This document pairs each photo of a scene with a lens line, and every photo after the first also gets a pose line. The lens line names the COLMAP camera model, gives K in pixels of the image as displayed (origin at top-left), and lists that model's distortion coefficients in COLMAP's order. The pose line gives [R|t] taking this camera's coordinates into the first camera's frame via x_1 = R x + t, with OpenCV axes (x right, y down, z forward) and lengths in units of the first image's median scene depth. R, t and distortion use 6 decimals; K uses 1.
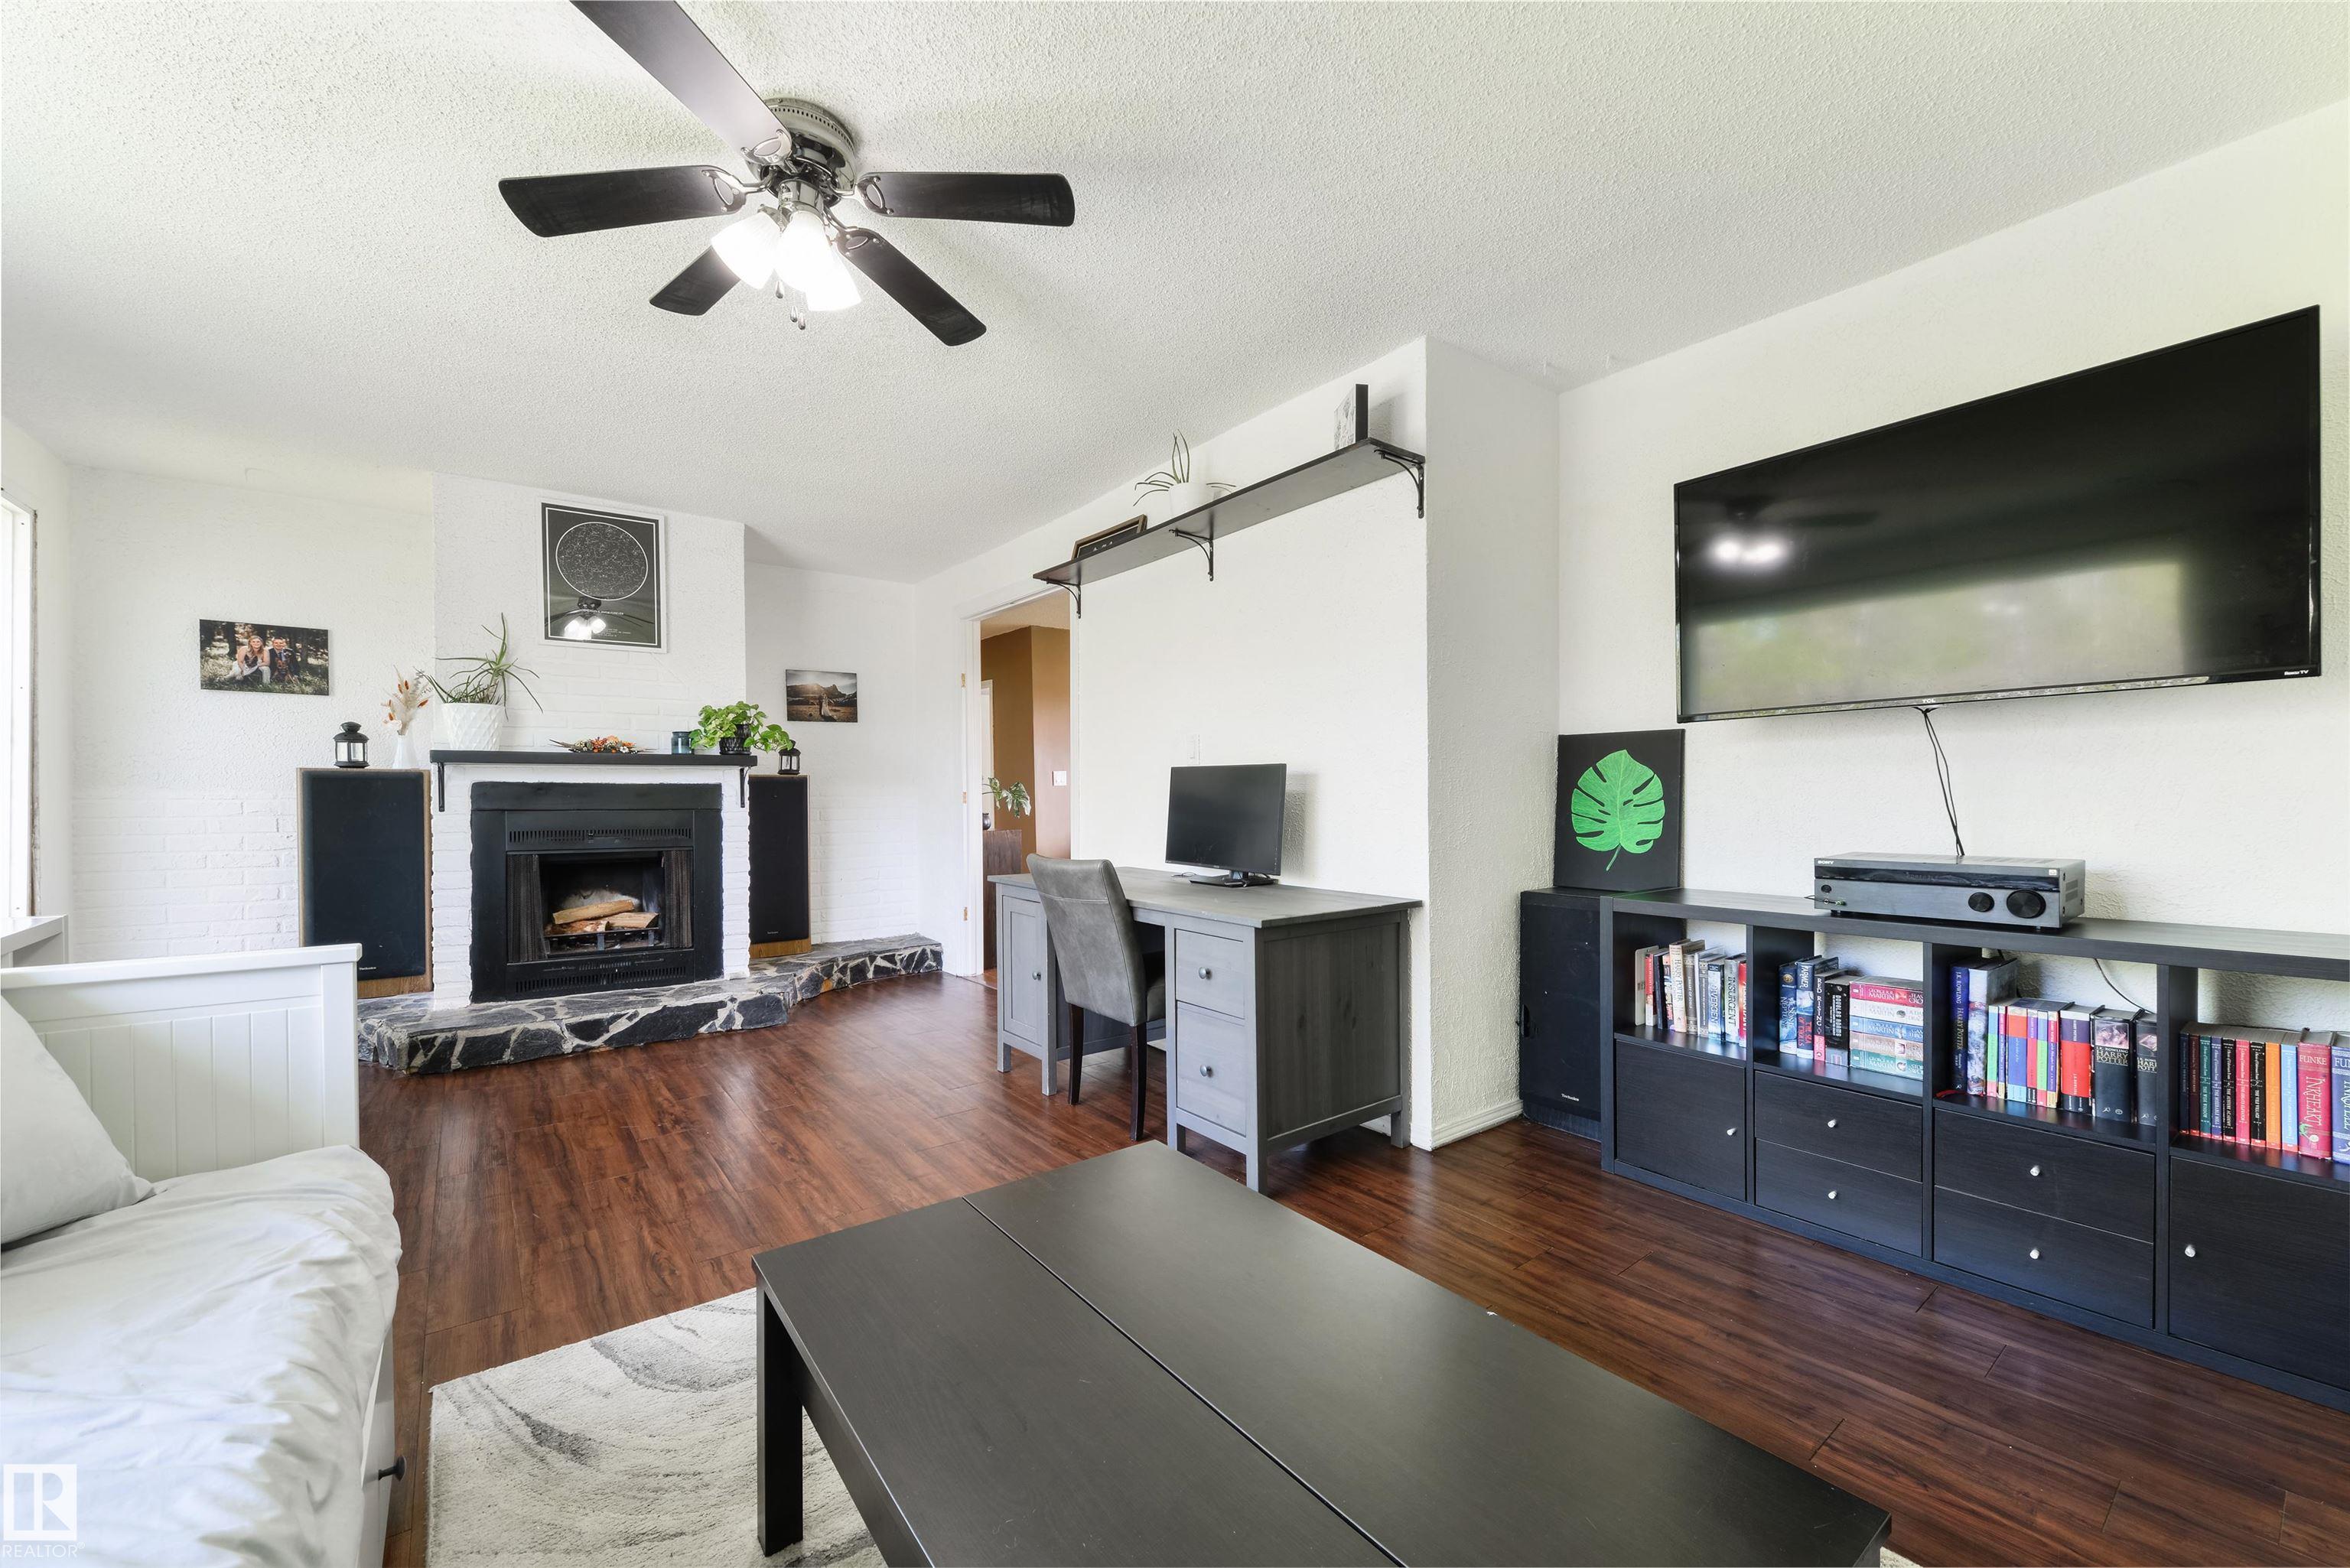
lens RADIAL K [[936.4, 0, 1220.5], [0, 936.4, 810.1], [0, 0, 1]] dist [-0.000415, -0.000297]
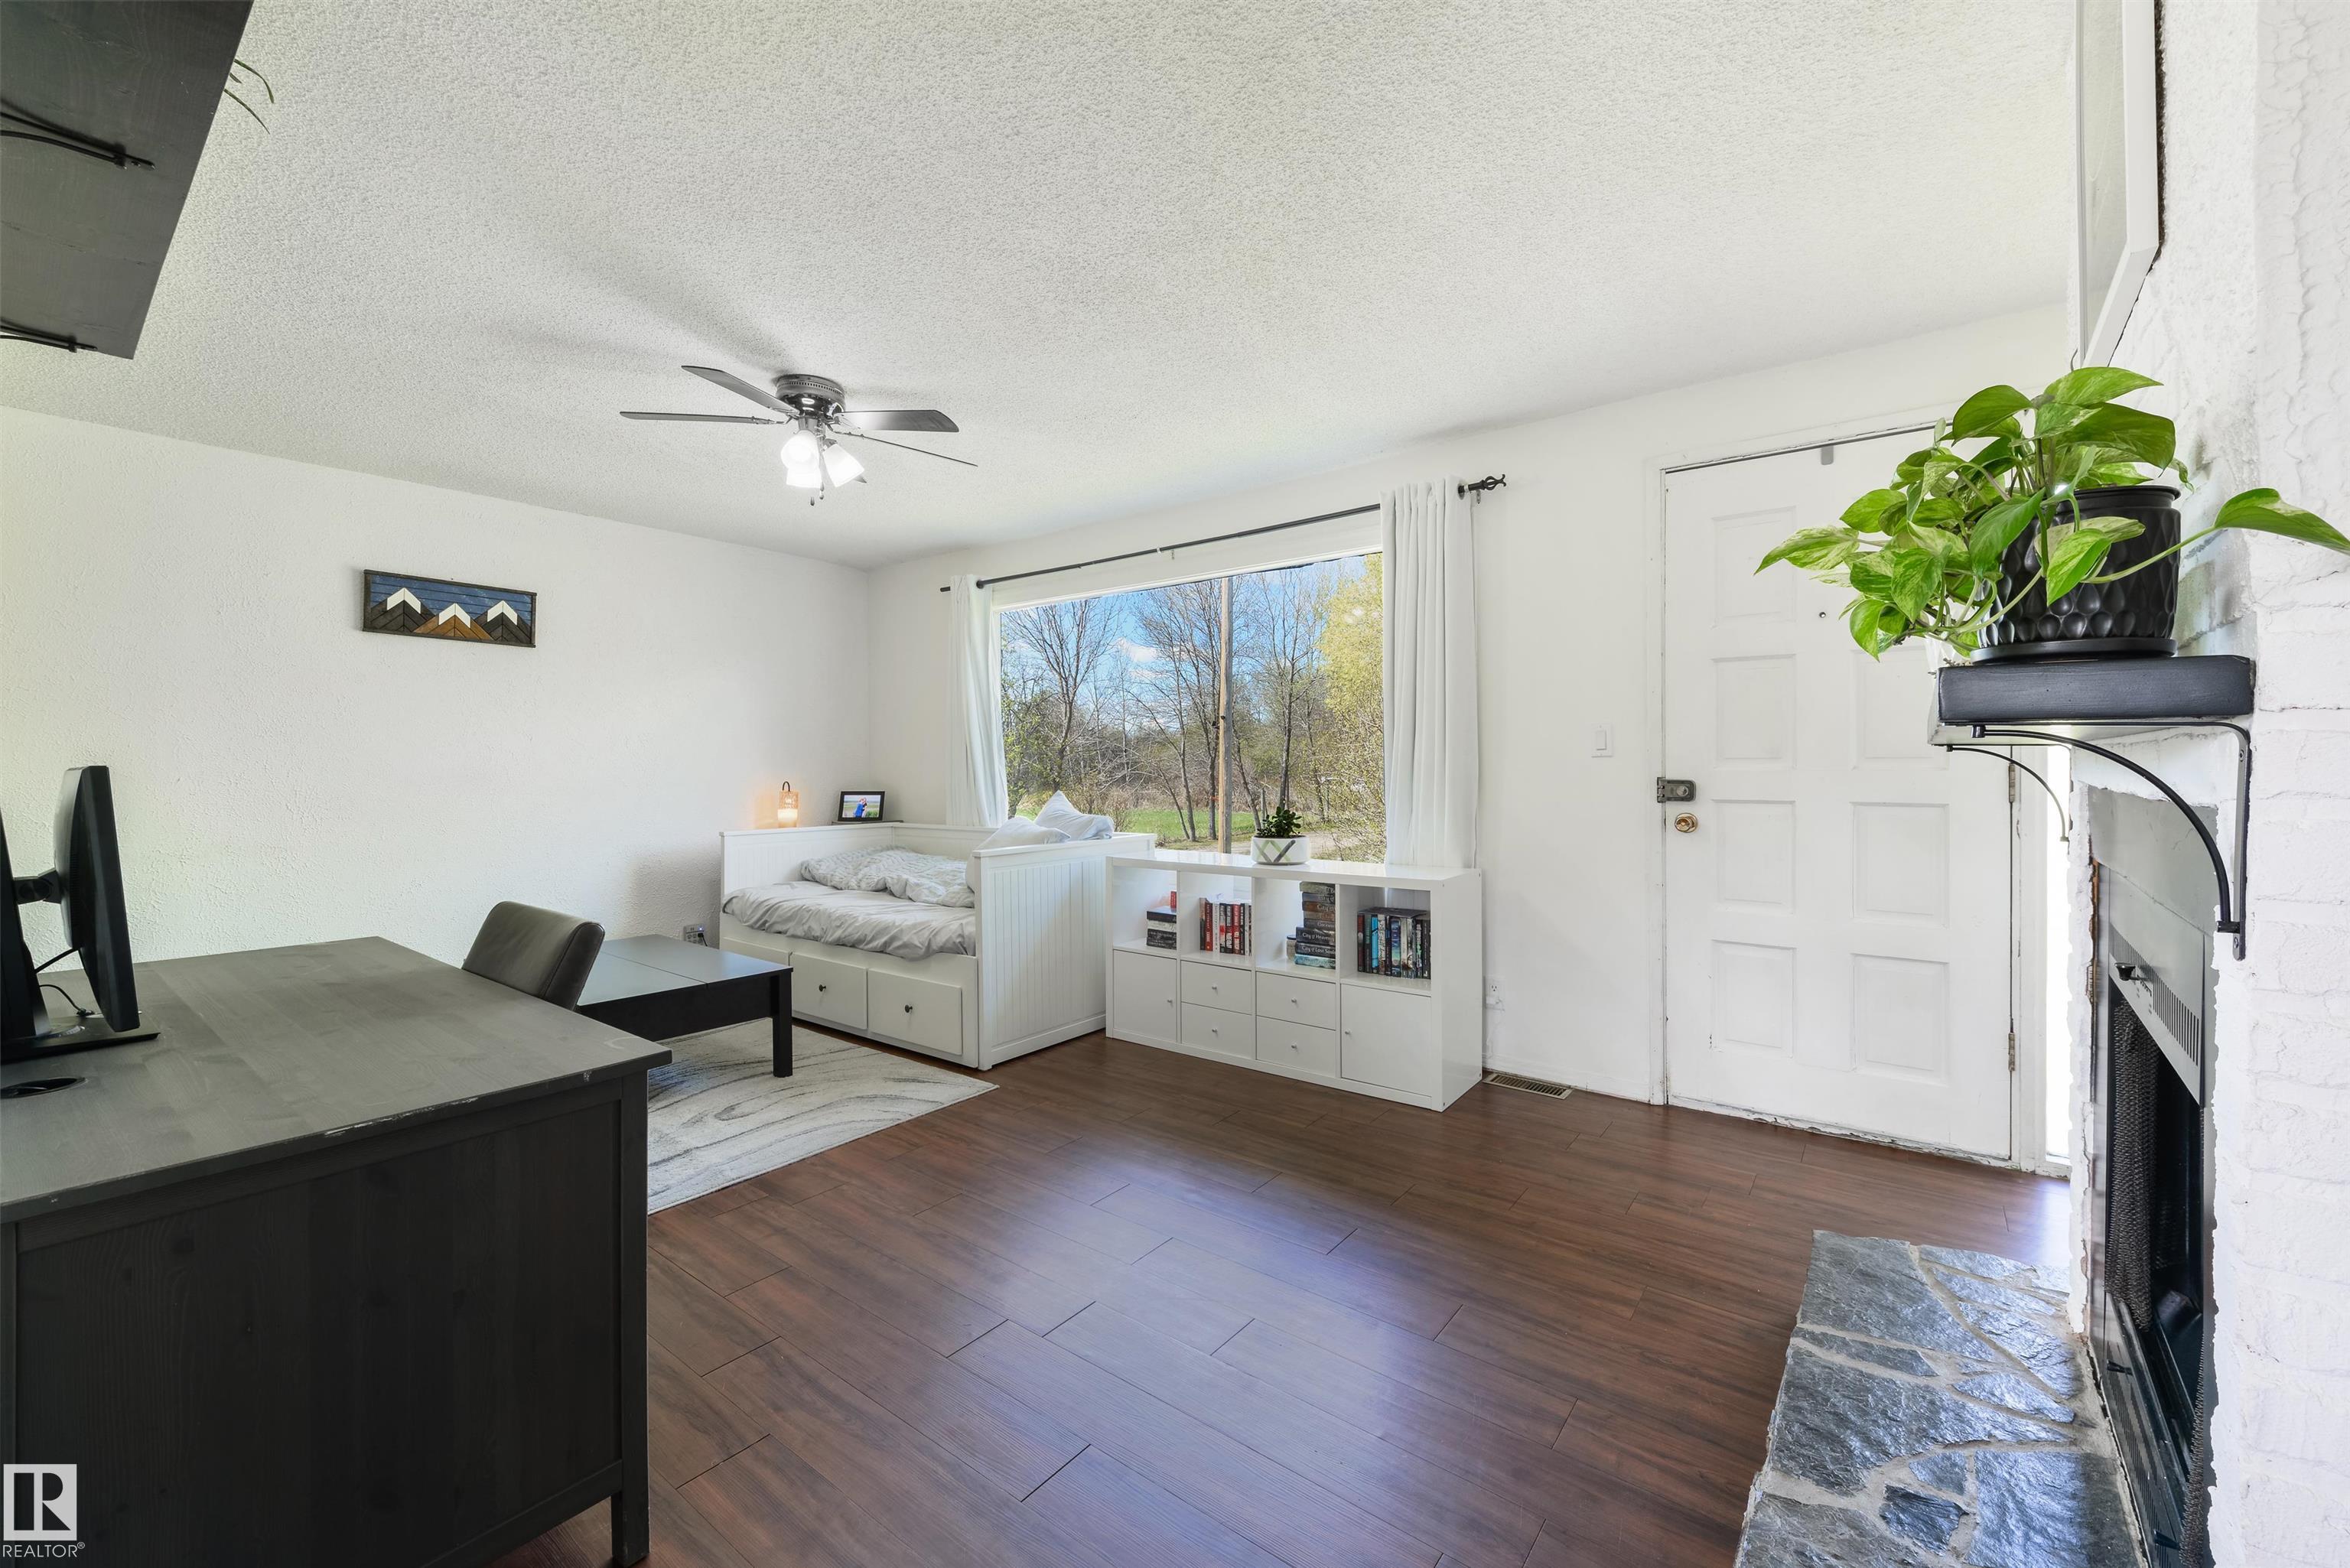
lens RADIAL K [[936.4, 0, 1188.2], [0, 936.4, 777.1], [0, 0, 1]] dist [-0.000415, -0.000297]
pose [[-0.974017, 0.006735, -0.226375, -0.312575], [-0.000485, 0.999493, 0.031824, -0.042225], [0.226475, 0.031106, -0.973520, 1.200167]]
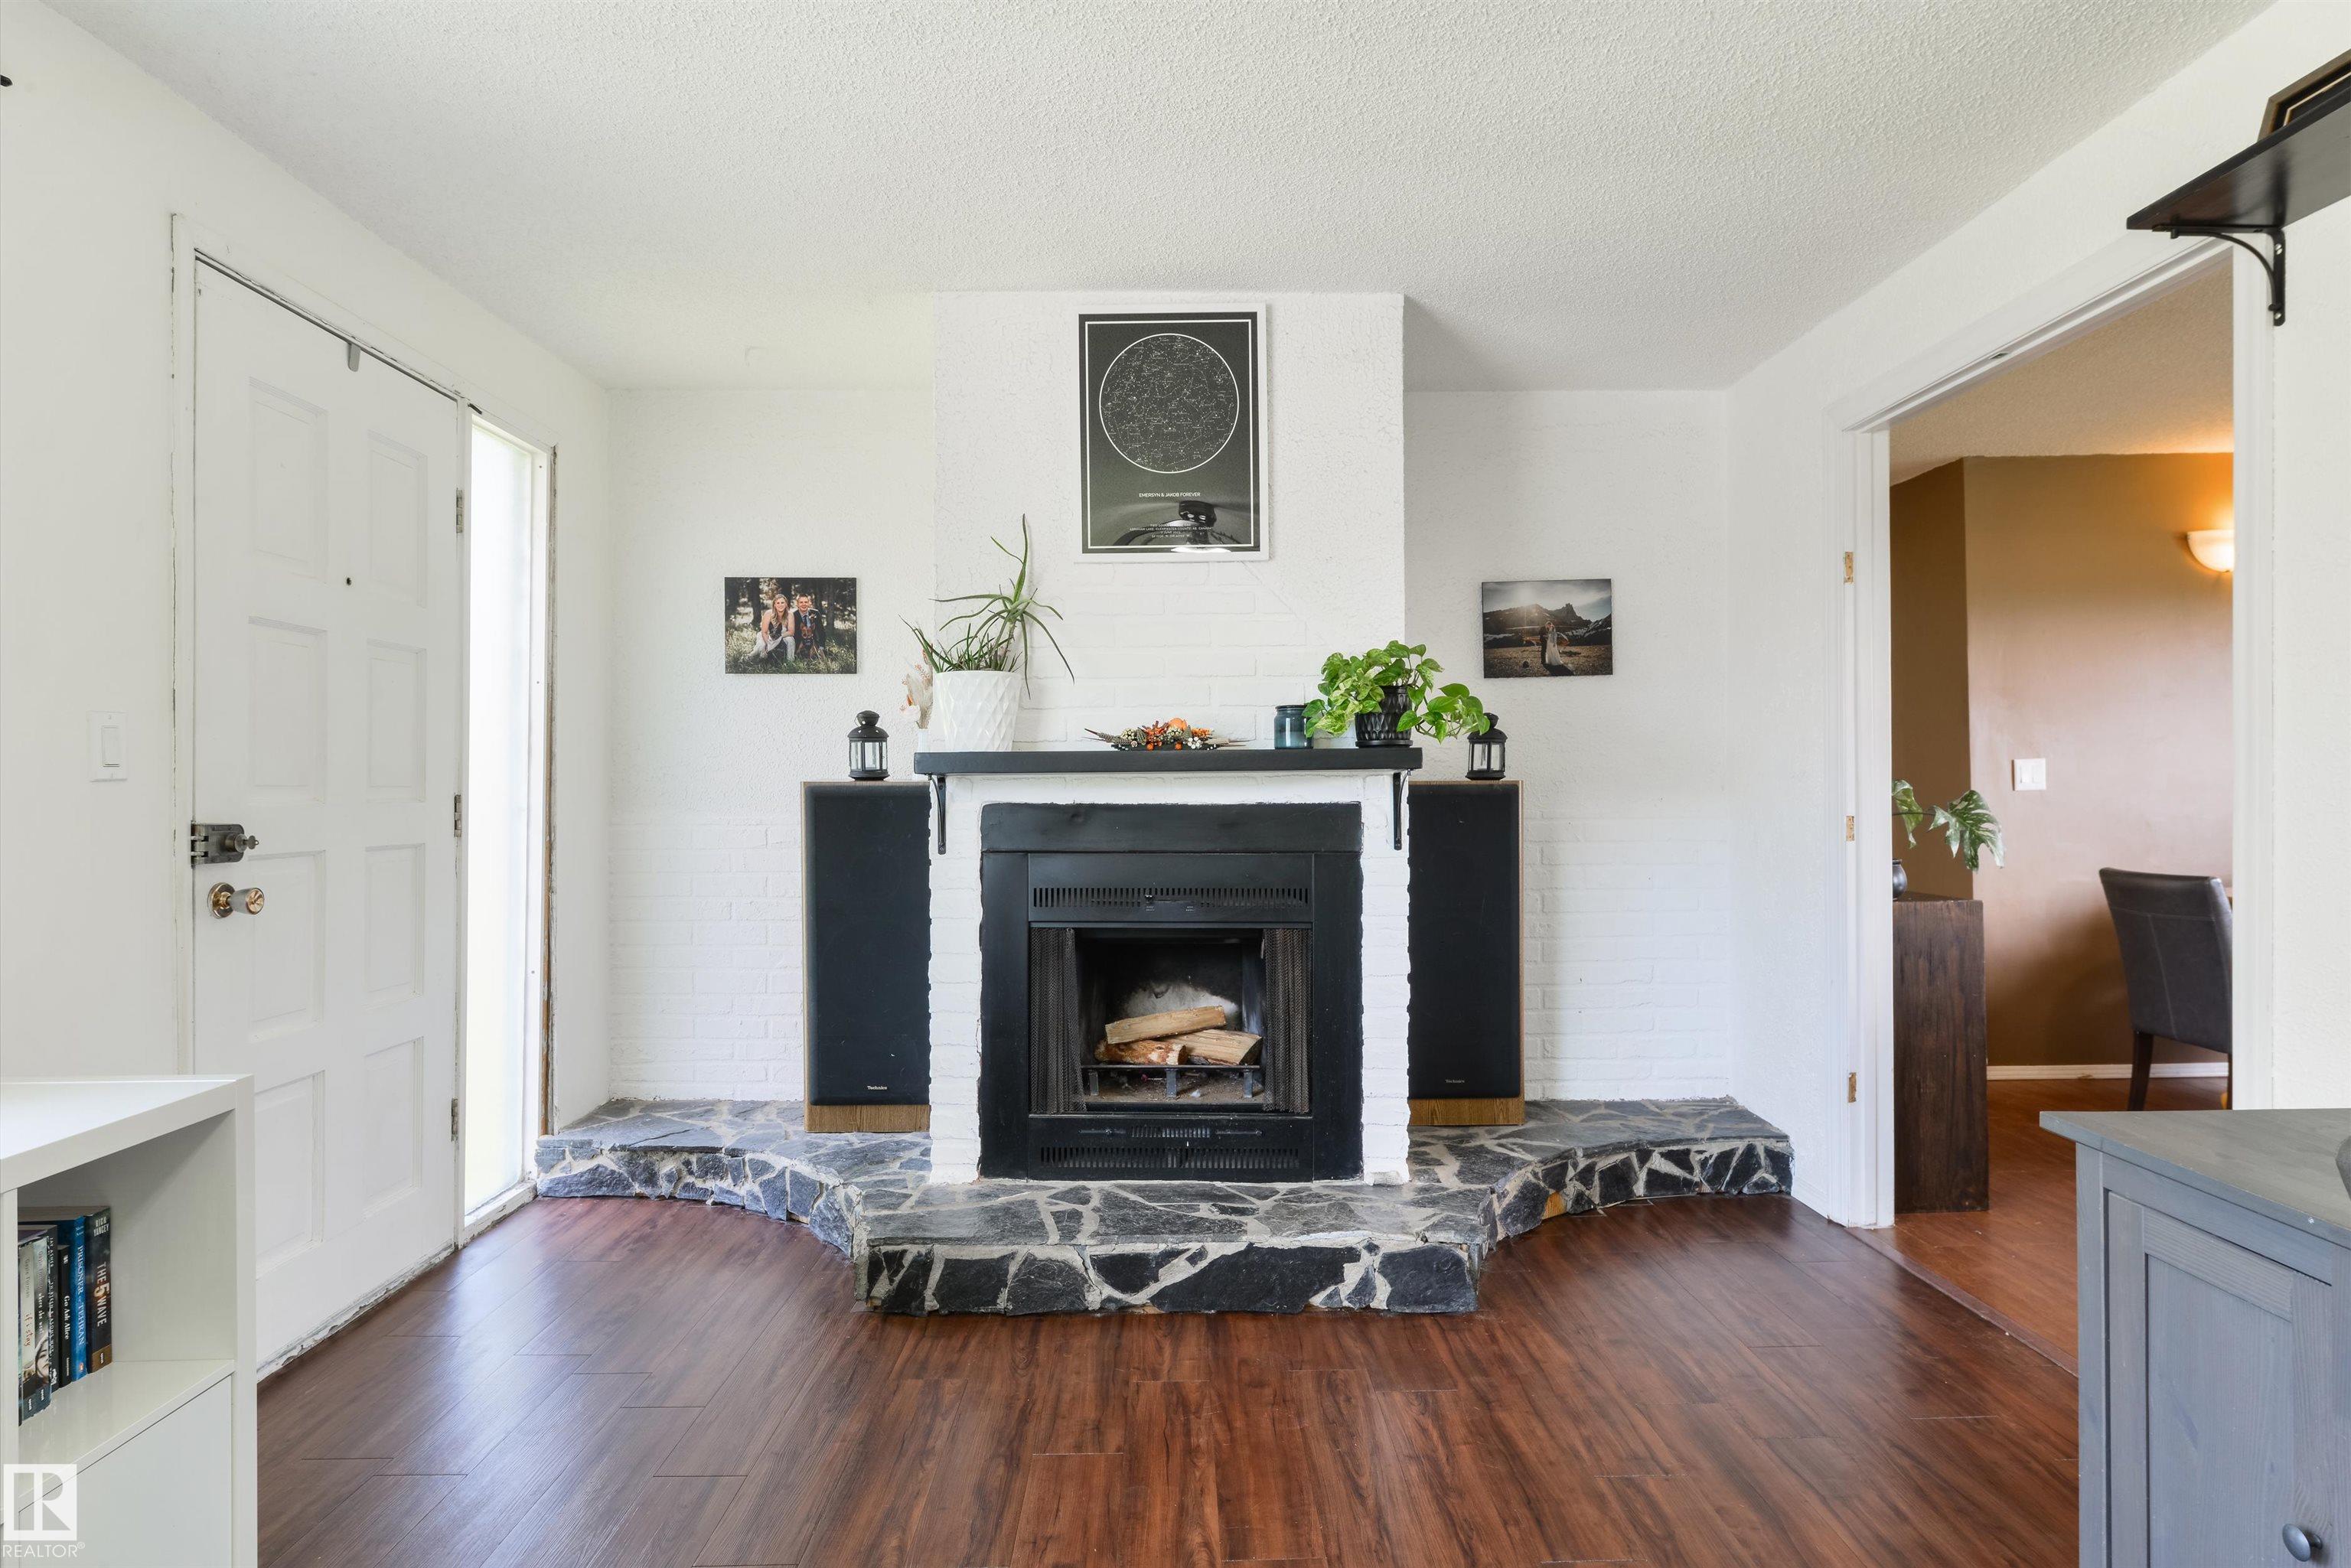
lens RADIAL K [[1331.2, 0, 1164.4], [0, 1331.2, 783.9], [0, 0, 1]] dist [0.005798, -0.000080]
pose [[0.778893, -0.004381, -0.627141, -0.170703], [-0.007956, 0.999826, -0.016865, -0.027910], [0.627106, 0.018126, 0.778723, 0.392904]]
